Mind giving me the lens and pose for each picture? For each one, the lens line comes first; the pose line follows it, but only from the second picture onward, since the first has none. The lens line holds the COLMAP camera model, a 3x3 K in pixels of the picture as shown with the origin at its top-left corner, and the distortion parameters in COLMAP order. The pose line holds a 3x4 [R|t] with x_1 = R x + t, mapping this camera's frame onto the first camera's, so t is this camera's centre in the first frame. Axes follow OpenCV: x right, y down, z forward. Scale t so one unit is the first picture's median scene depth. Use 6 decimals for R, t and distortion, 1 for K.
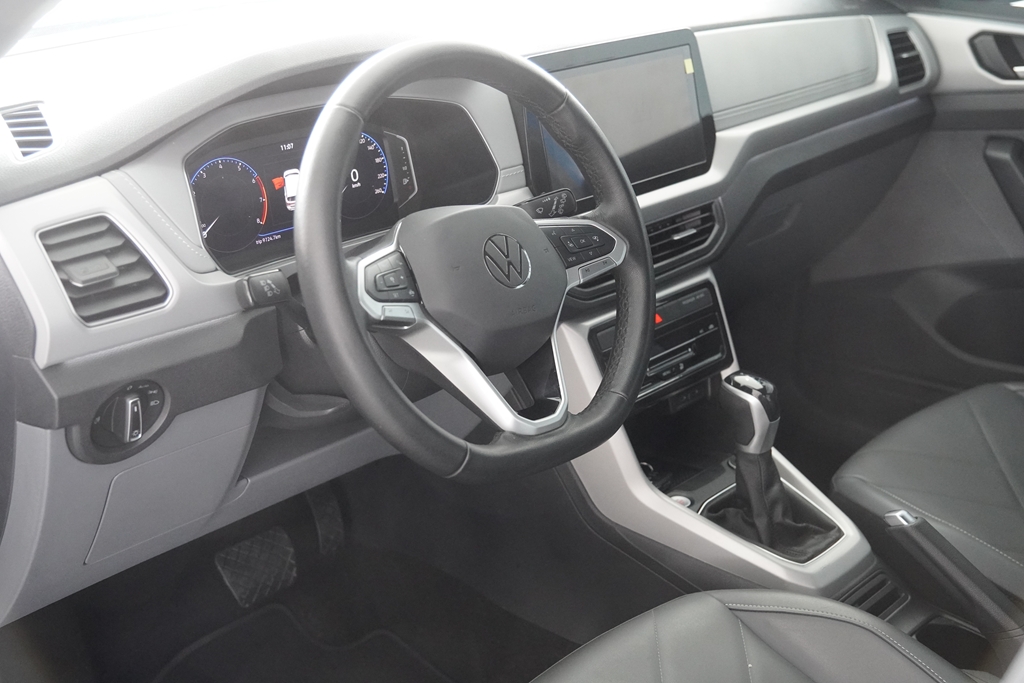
lens RADIAL K [[1298.3, 0, 512.0], [0, 1298.3, 341.5], [0, 0, 1]] dist [0.074152, 0.102610]
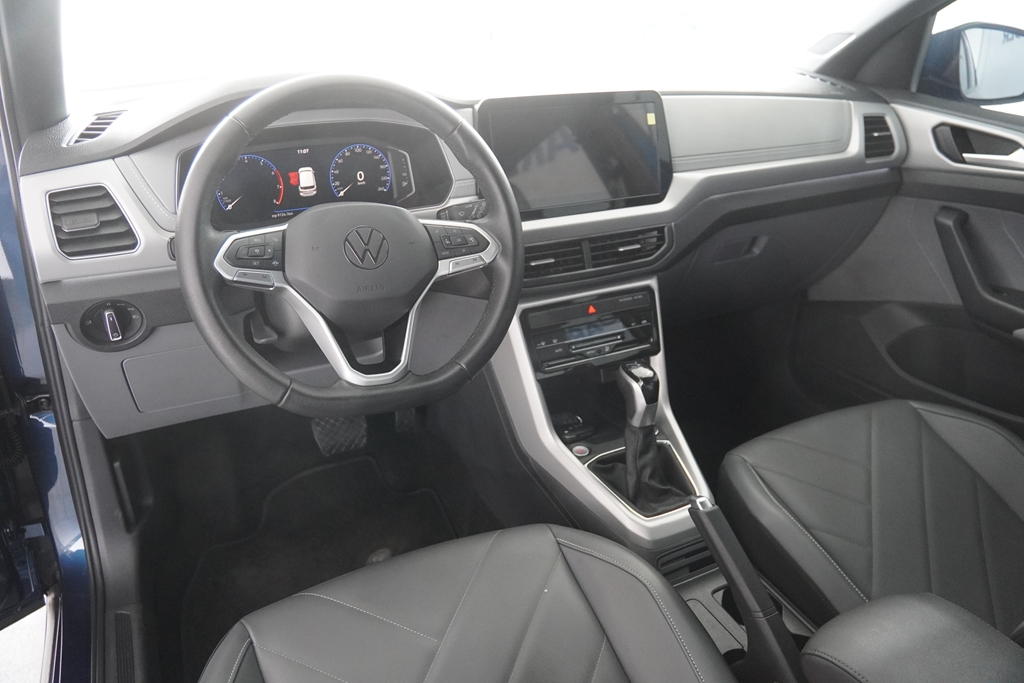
lens RADIAL K [[781.4, 0, 522.0], [0, 781.4, 326.4], [0, 0, 1]] dist [-0.156885, 0.122280]
pose [[0.937330, 0.156049, -0.311546, 0.286451], [-0.141063, 0.987507, 0.070222, -0.044868], [0.318612, -0.021874, 0.947633, 0.236098]]
